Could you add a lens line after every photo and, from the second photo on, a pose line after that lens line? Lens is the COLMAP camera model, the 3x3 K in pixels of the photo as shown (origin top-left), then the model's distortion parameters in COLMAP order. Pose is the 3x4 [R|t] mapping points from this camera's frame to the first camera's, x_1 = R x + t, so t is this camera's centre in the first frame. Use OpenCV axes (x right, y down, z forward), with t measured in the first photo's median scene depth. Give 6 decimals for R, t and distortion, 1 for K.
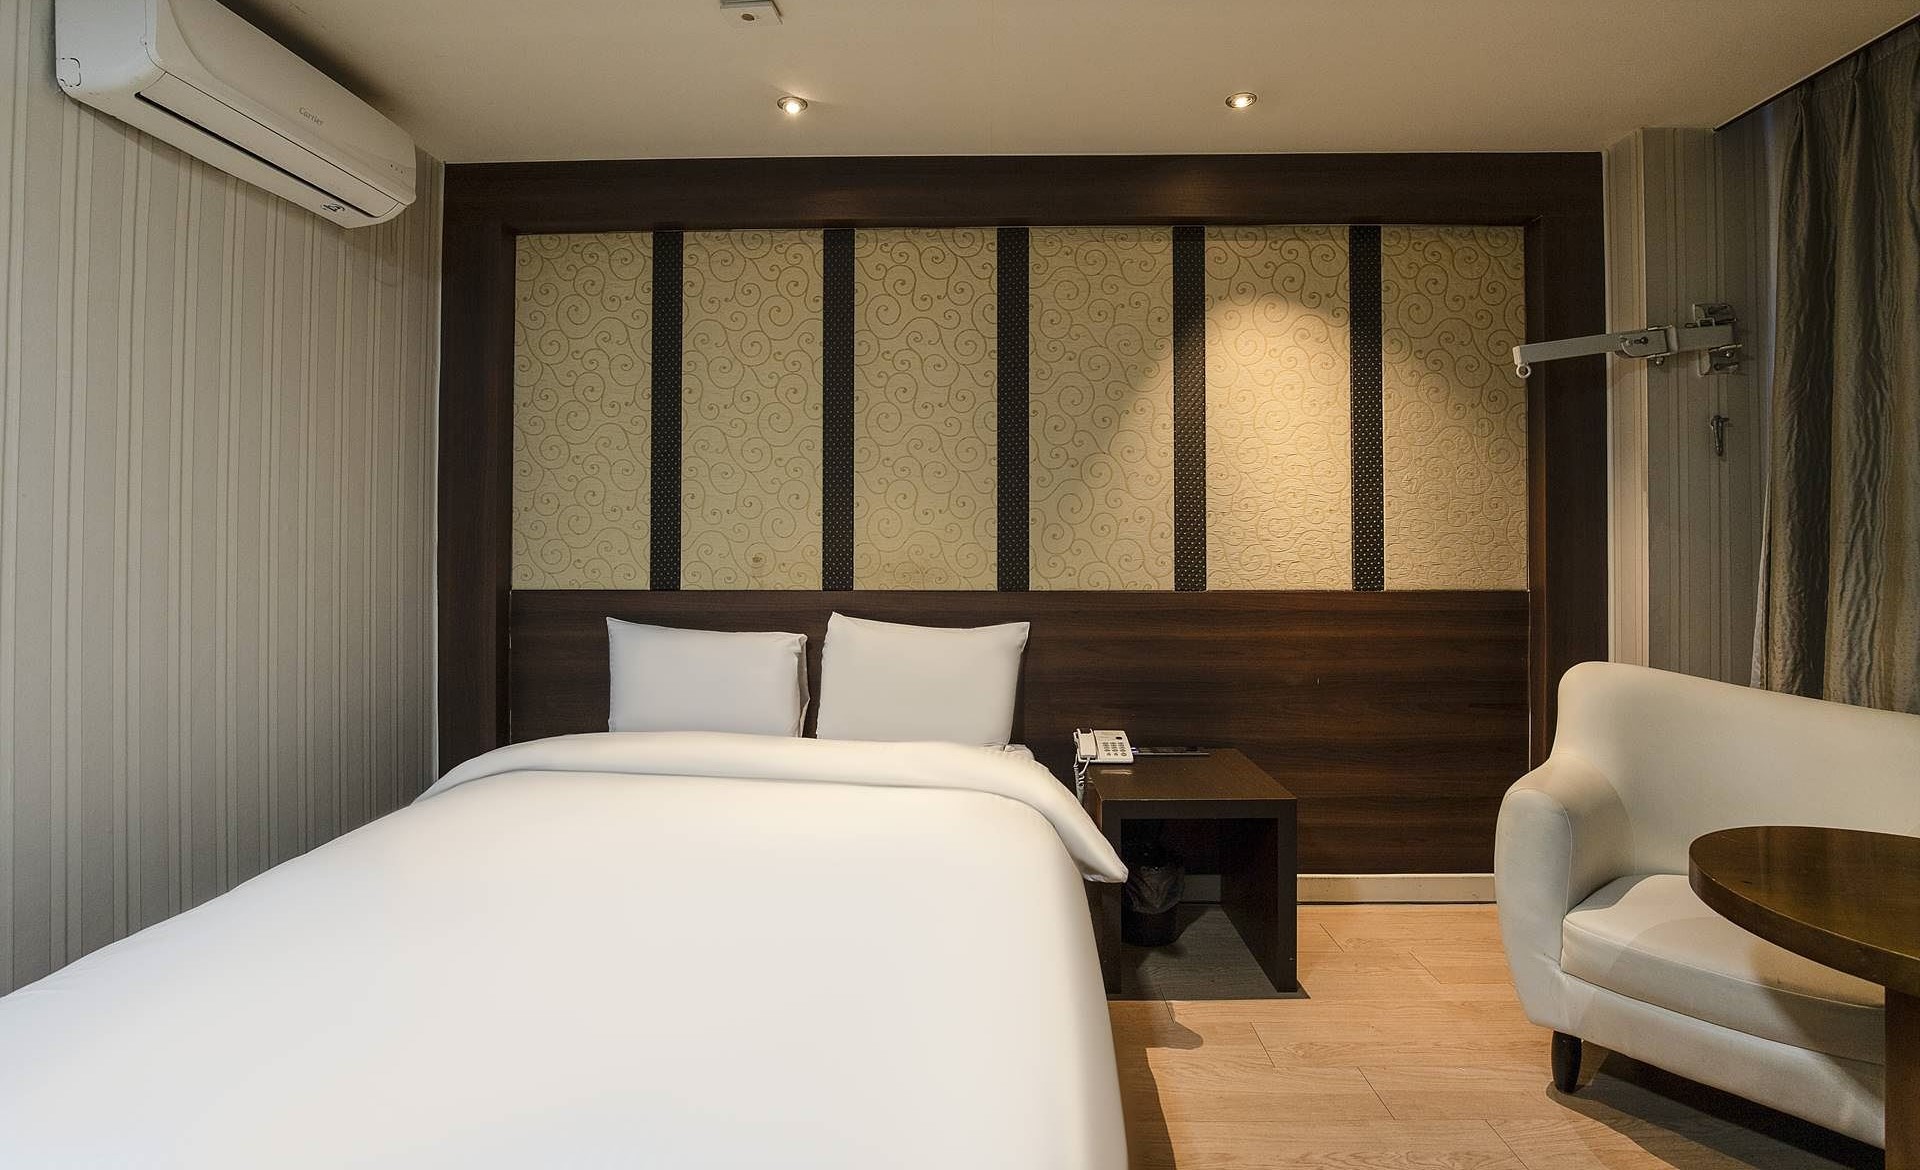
lens RADIAL K [[896.5, 0, 990.3], [0, 896.5, 523.7], [0, 0, 1]] dist [-0.022542, 0.000265]
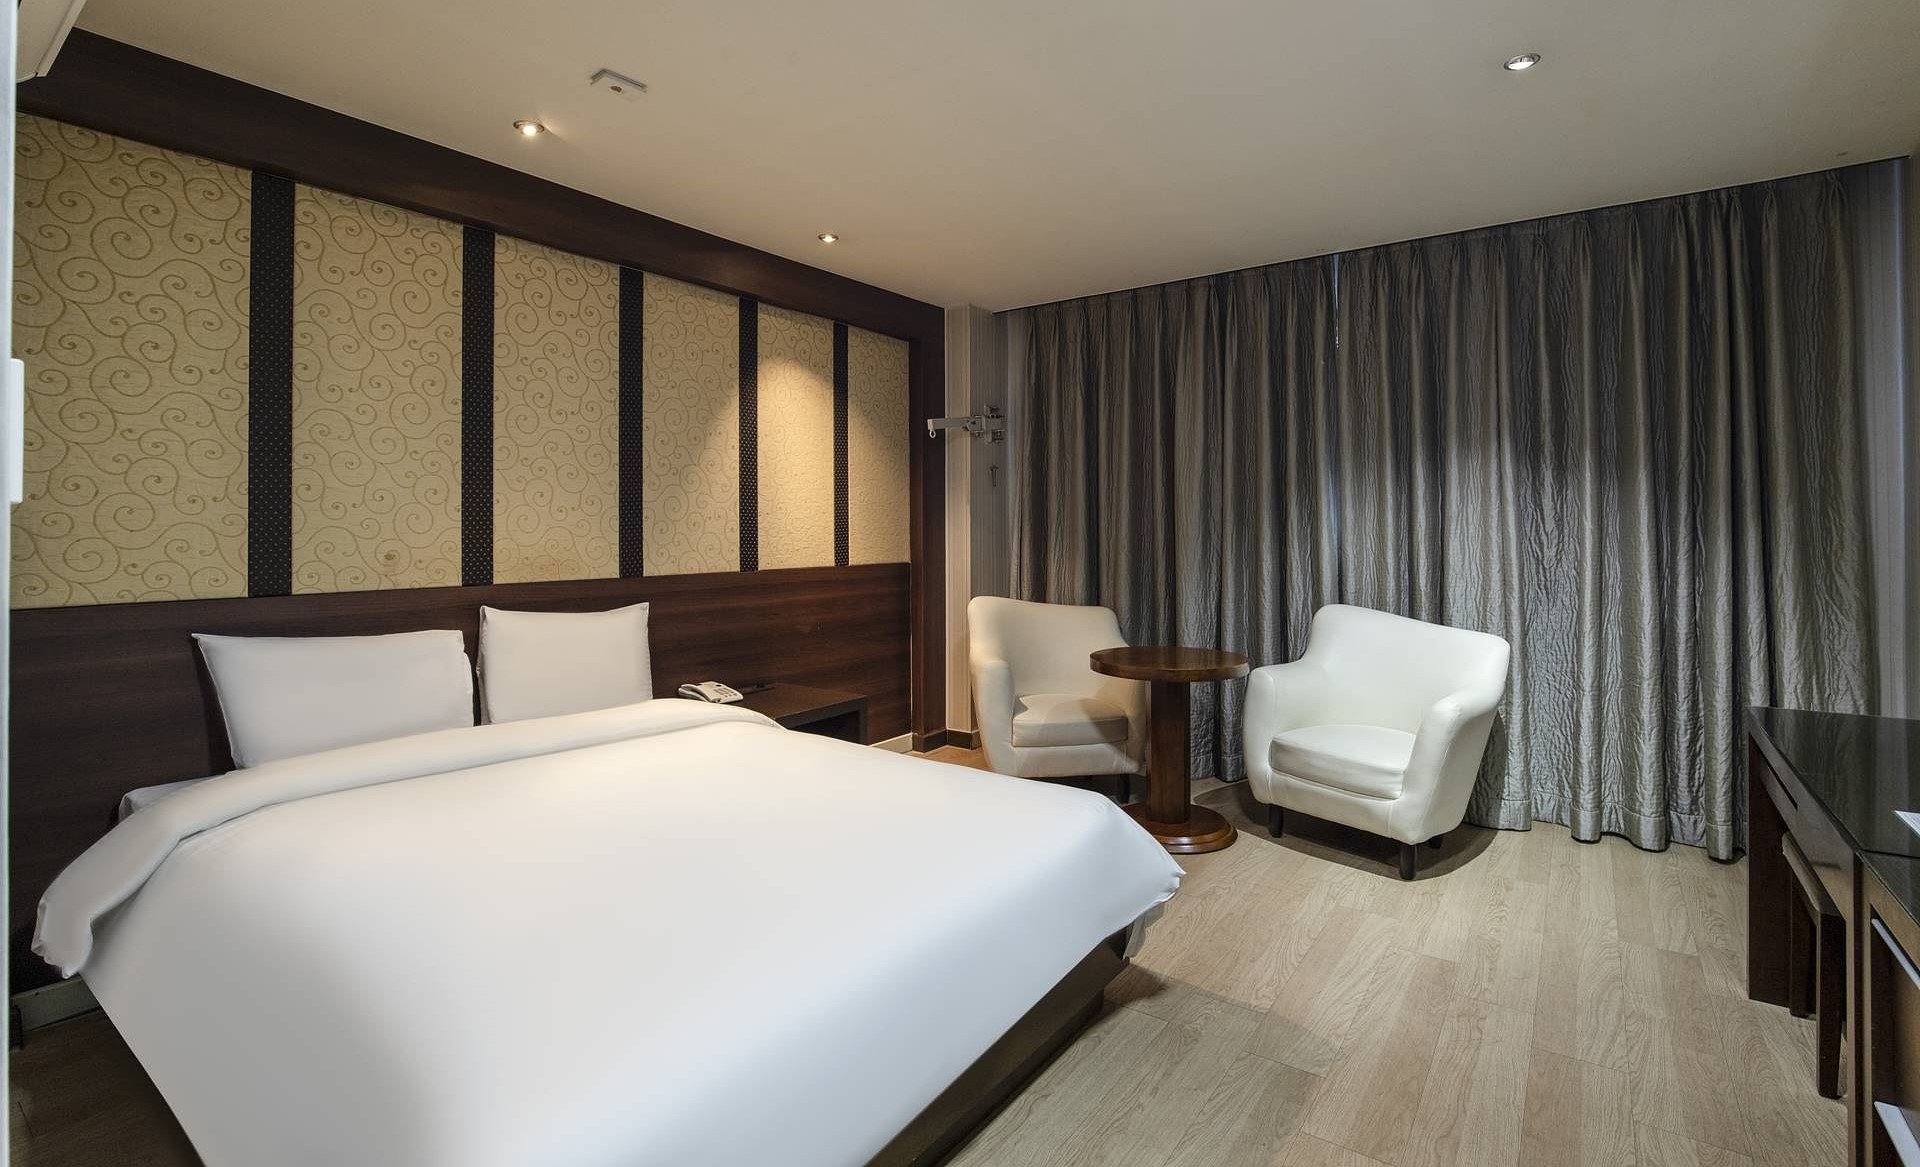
lens RADIAL K [[896.5, 0, 990.3], [0, 896.5, 522.2], [0, 0, 1]] dist [-0.022542, 0.000265]
pose [[0.546452, 0.004127, 0.837480, -0.700518], [-0.004041, 0.999989, -0.002291, 0.003132], [-0.837481, -0.002133, 0.546463, -0.038371]]
